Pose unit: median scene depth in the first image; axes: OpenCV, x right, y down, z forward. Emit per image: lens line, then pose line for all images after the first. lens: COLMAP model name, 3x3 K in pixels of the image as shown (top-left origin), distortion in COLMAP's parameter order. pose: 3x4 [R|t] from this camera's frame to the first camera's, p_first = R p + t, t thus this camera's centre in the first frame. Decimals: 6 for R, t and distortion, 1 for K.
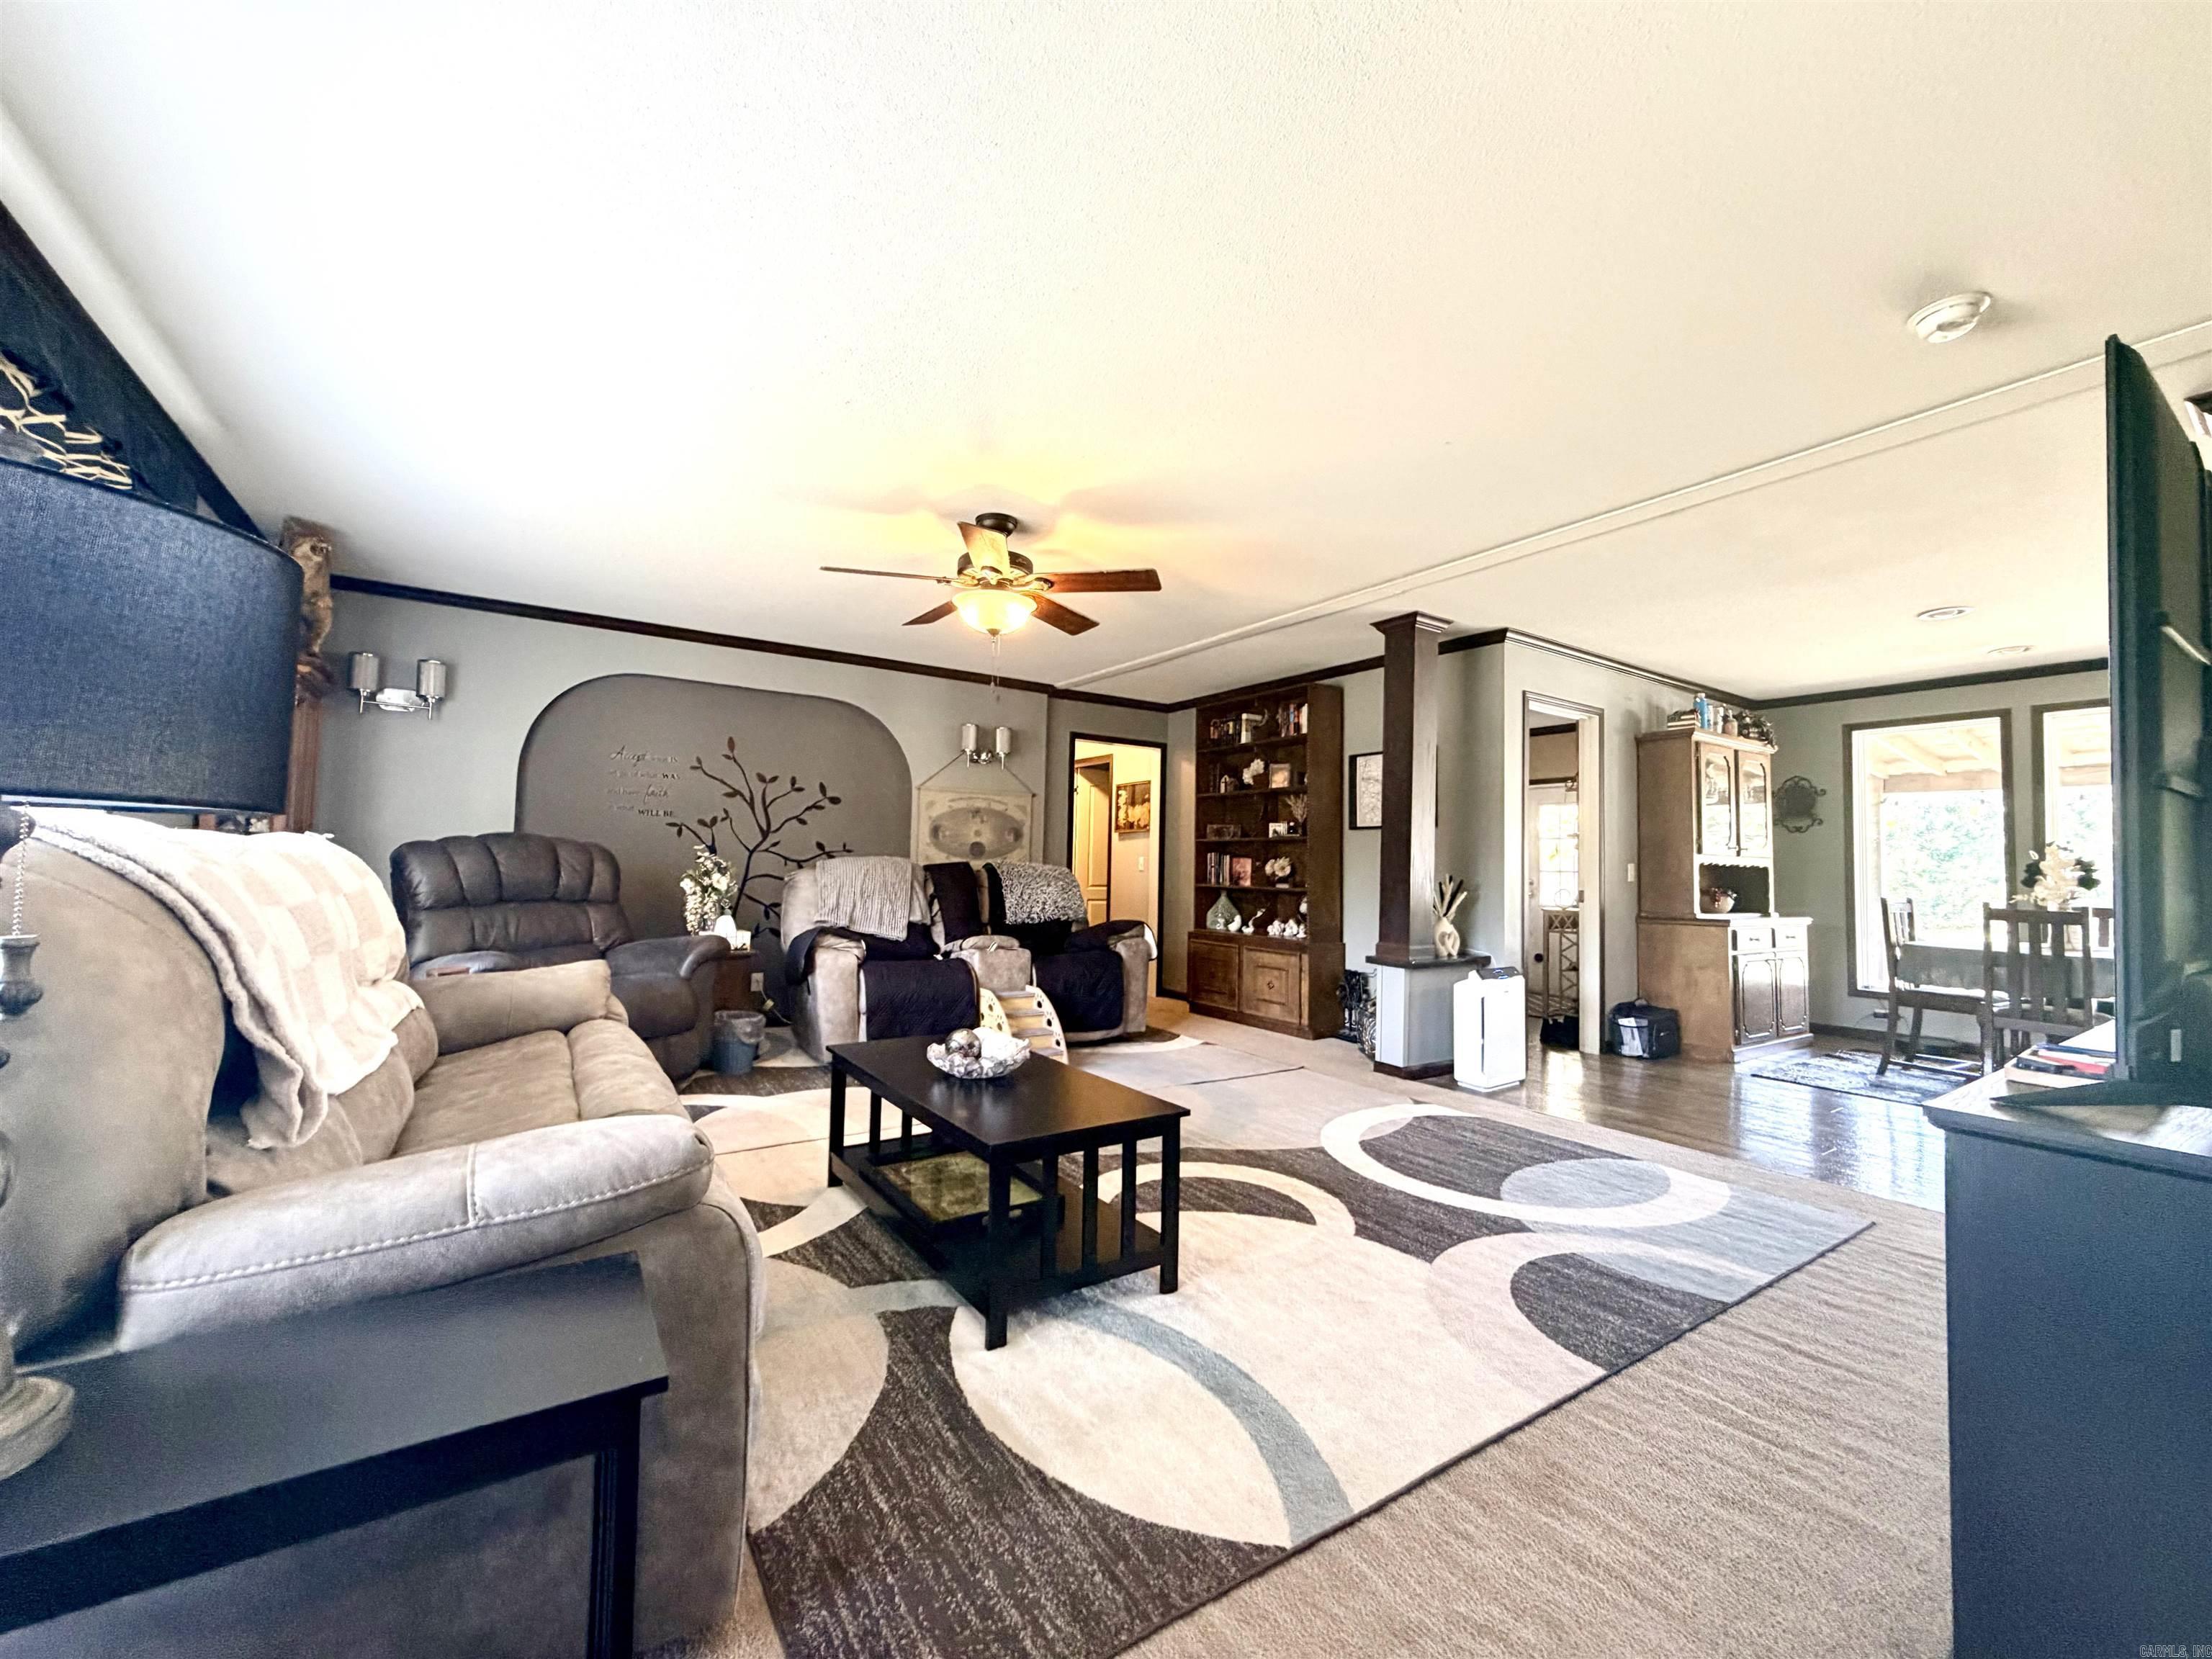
lens RADIAL K [[884.7, 0, 1098.5], [0, 884.7, 825.1], [0, 0, 1]] dist [0.000465, 0.000122]
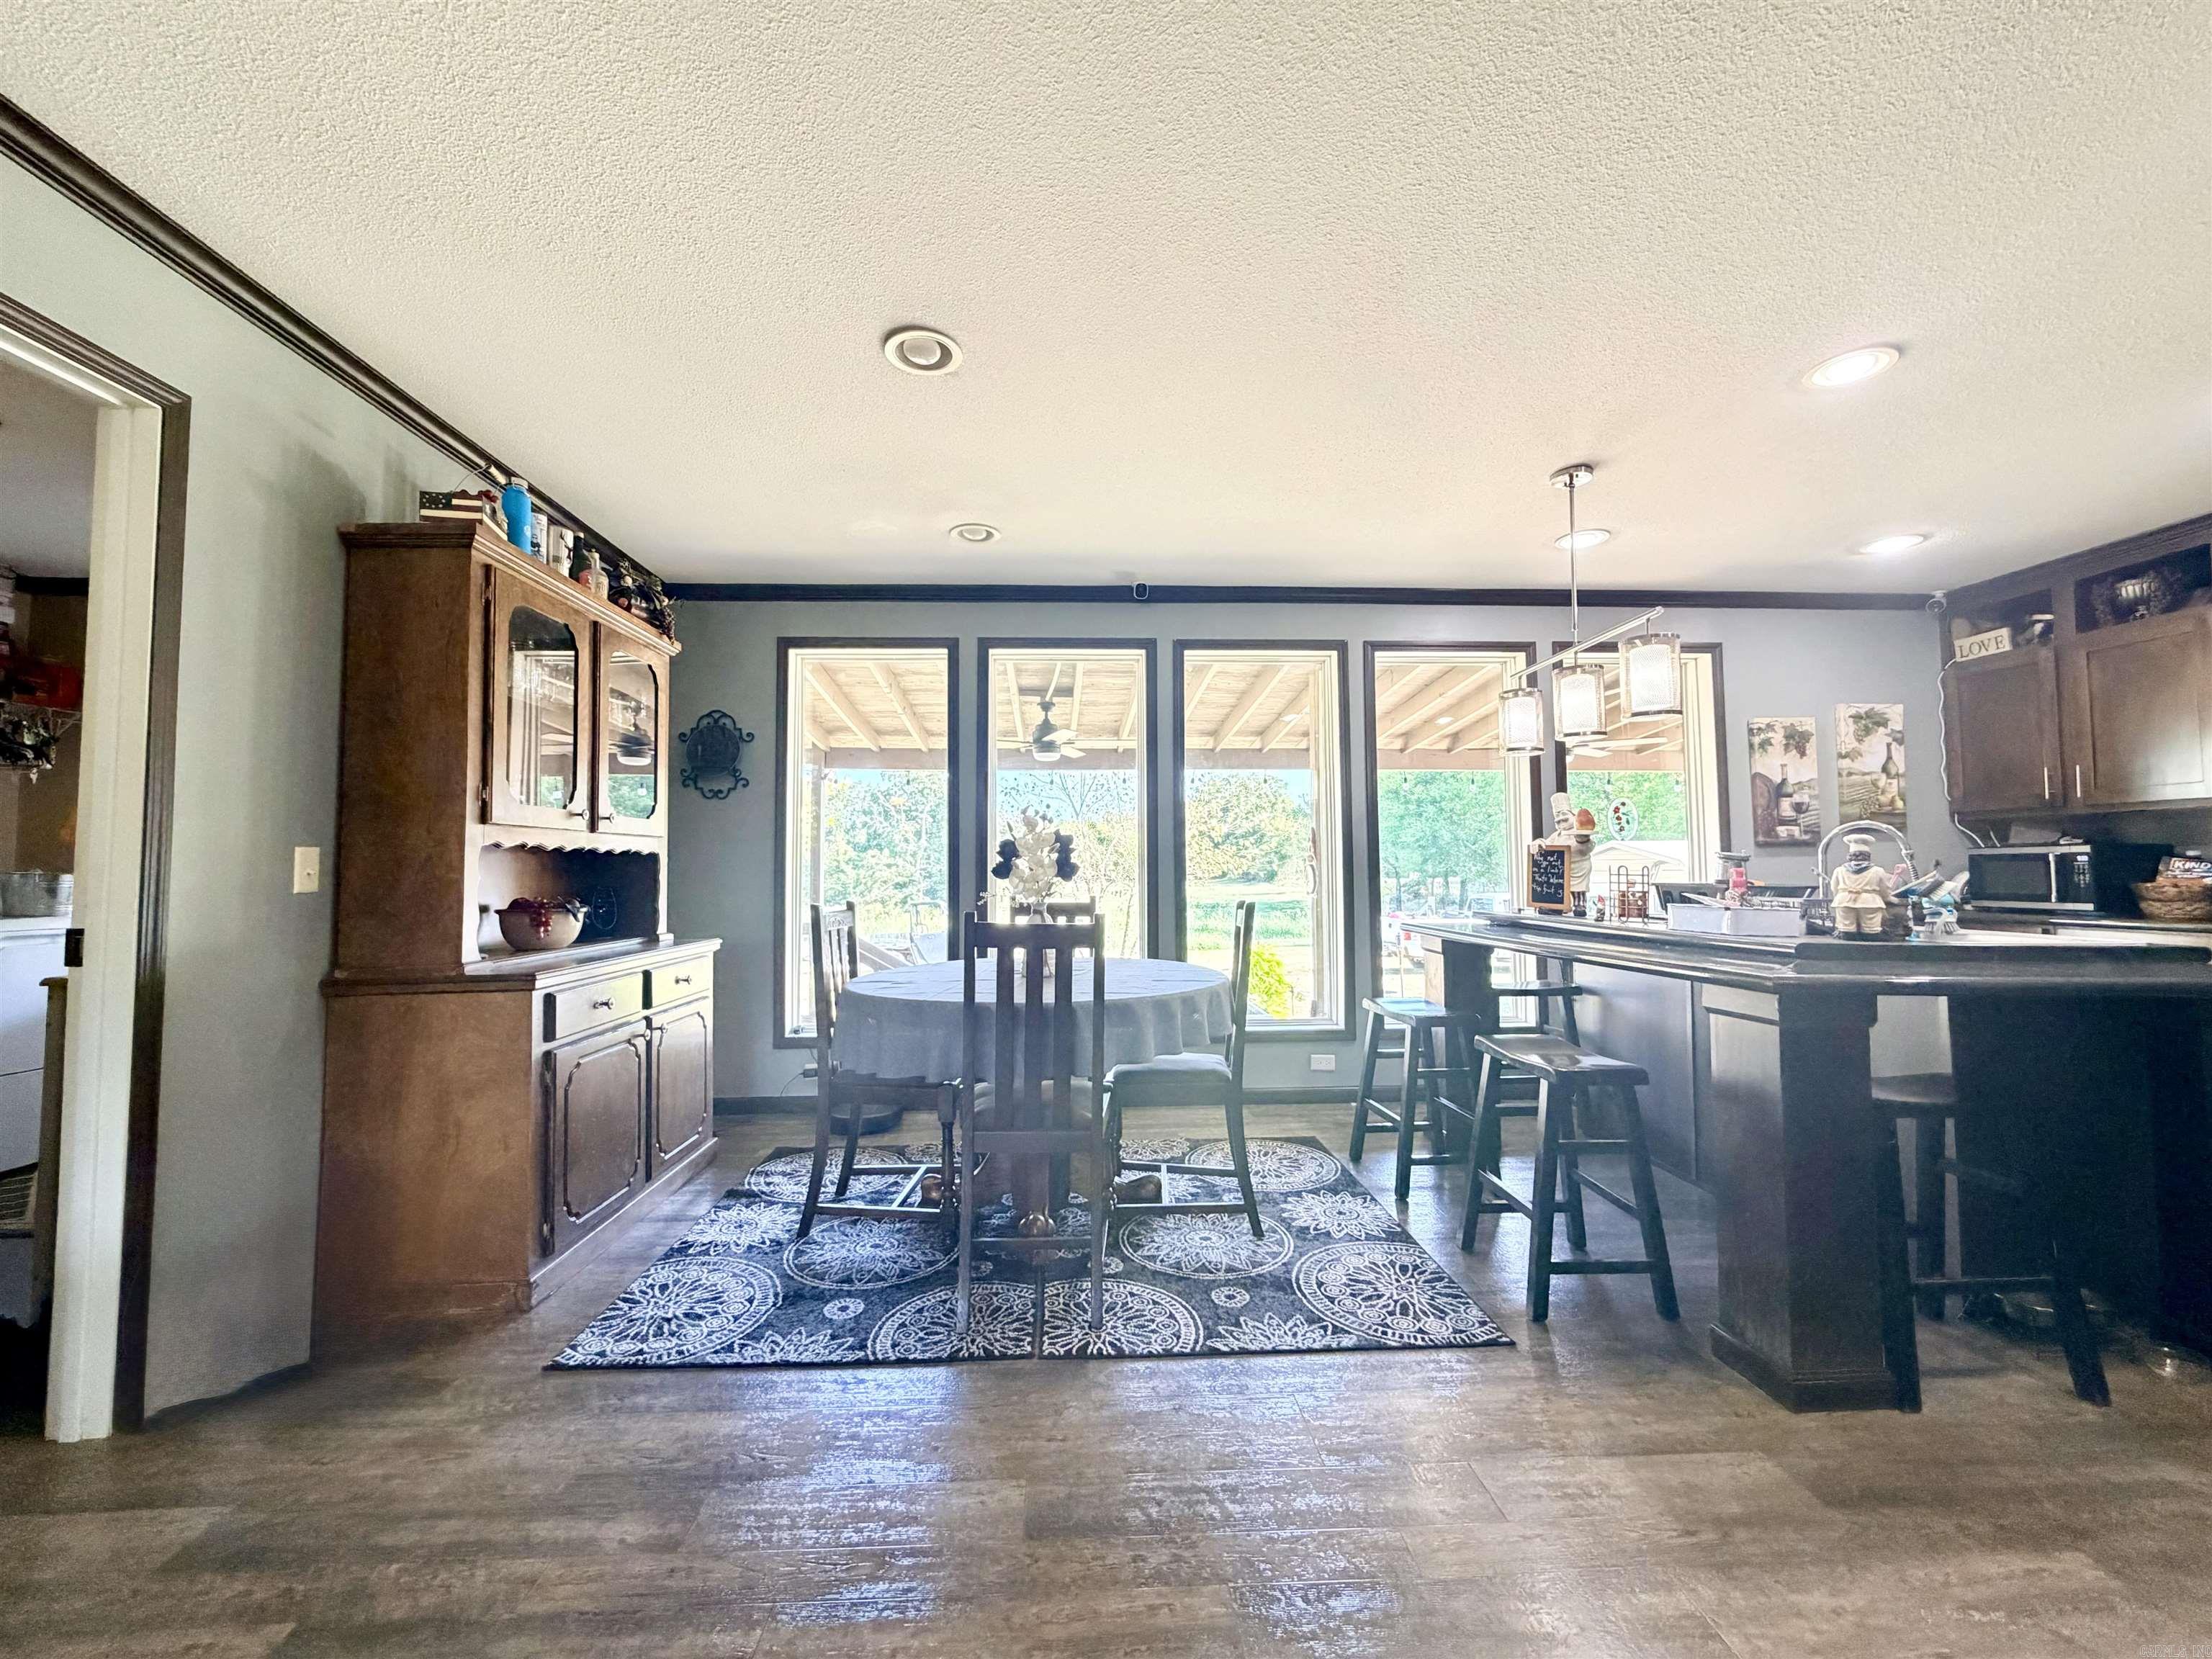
lens RADIAL K [[884.7, 0, 1098.5], [0, 884.7, 825.1], [0, 0, 1]] dist [0.000465, 0.000122]
pose [[0.519665, 0.017953, 0.854182, 0.463695], [-0.023831, 0.999695, -0.006513, 0.029090], [-0.854038, -0.016972, 0.519934, 0.516077]]
